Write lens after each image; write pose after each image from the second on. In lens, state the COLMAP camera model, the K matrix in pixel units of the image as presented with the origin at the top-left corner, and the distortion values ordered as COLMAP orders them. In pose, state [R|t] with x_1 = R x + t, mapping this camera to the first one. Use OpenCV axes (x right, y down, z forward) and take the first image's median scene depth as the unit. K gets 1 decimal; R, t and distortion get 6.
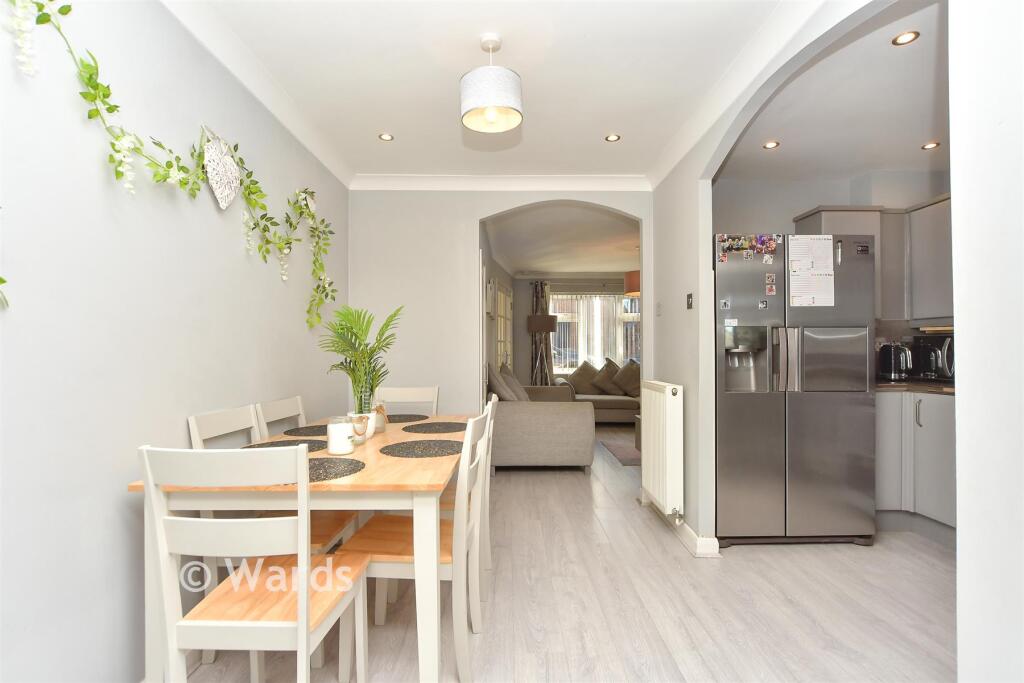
lens RADIAL K [[481.7, 0, 514.9], [0, 481.7, 345.8], [0, 0, 1]] dist [-0.003701, 0.000189]
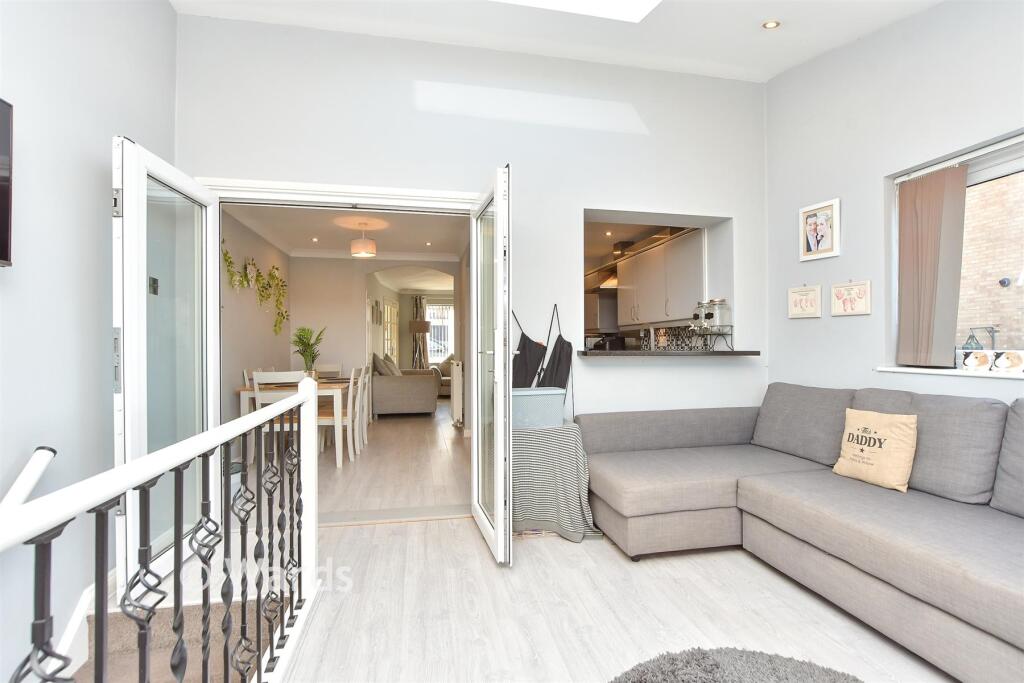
lens RADIAL K [[481.7, 0, 514.9], [0, 481.7, 345.8], [0, 0, 1]] dist [-0.003701, 0.000189]
pose [[0.982870, -0.000071, 0.184300, 0.179770], [-0.001238, 0.999975, 0.006986, -0.002346], [-0.184296, -0.007094, 0.982845, -1.105296]]
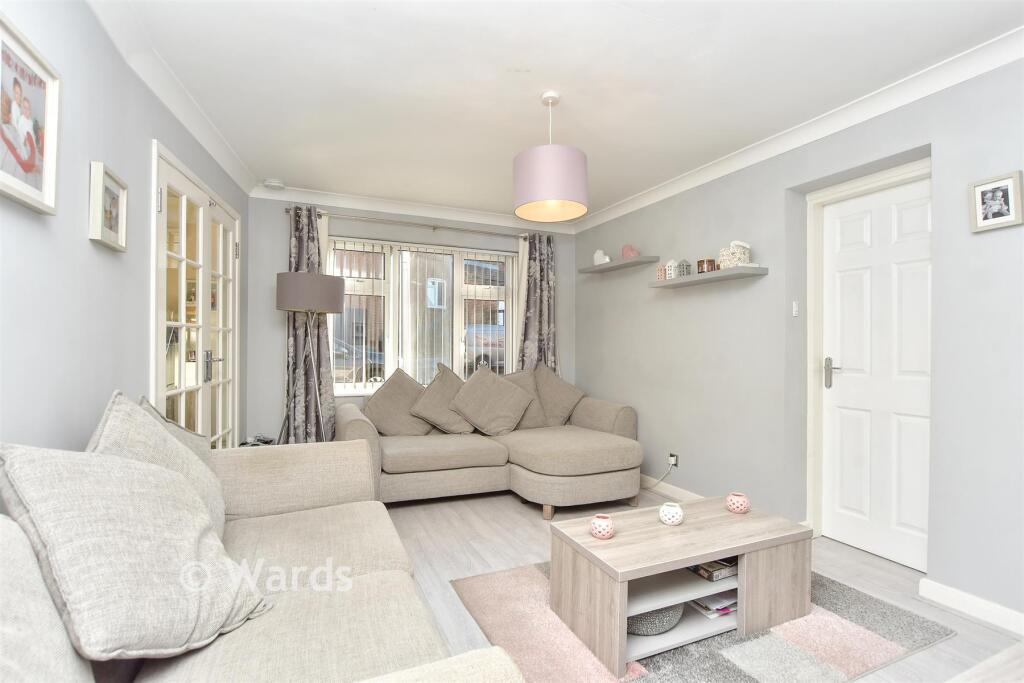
lens RADIAL K [[481.7, 0, 514.9], [0, 481.7, 345.8], [0, 0, 1]] dist [-0.003701, 0.000189]
pose [[0.914133, 0.003962, 0.405395, 0.129607], [-0.006851, 0.999960, 0.005675, 0.004429], [-0.405357, -0.007965, 0.914124, 1.263133]]
